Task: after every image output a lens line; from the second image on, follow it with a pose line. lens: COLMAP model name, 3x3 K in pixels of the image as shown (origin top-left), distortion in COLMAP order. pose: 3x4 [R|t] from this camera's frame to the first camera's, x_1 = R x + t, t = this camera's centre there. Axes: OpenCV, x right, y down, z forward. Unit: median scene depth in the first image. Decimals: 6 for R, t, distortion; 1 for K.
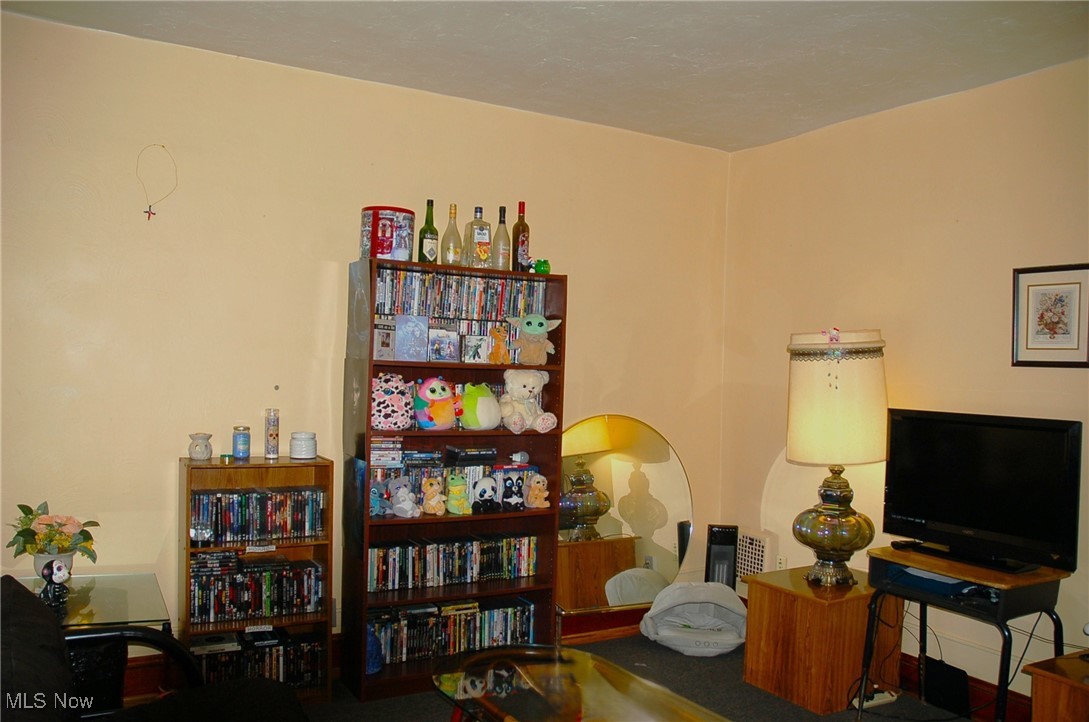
lens RADIAL K [[890.6, 0, 544.5], [0, 890.6, 361.0], [0, 0, 1]] dist [-0.203036, 0.203353]
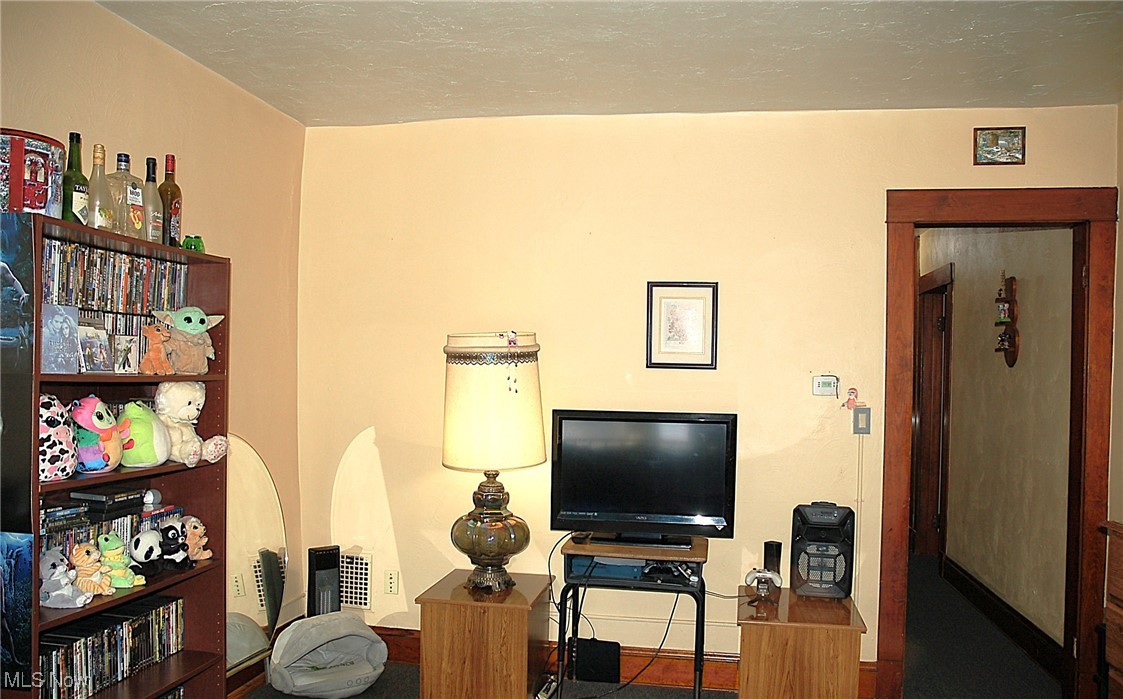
lens RADIAL K [[891.4, 0, 559.1], [0, 891.4, 381.9], [0, 0, 1]] dist [-0.075407, 0.005775]
pose [[0.656483, -0.028065, 0.753819, -0.379940], [0.001708, 0.999360, 0.035719, -0.015682], [-0.754339, -0.022161, 0.656111, 0.275788]]
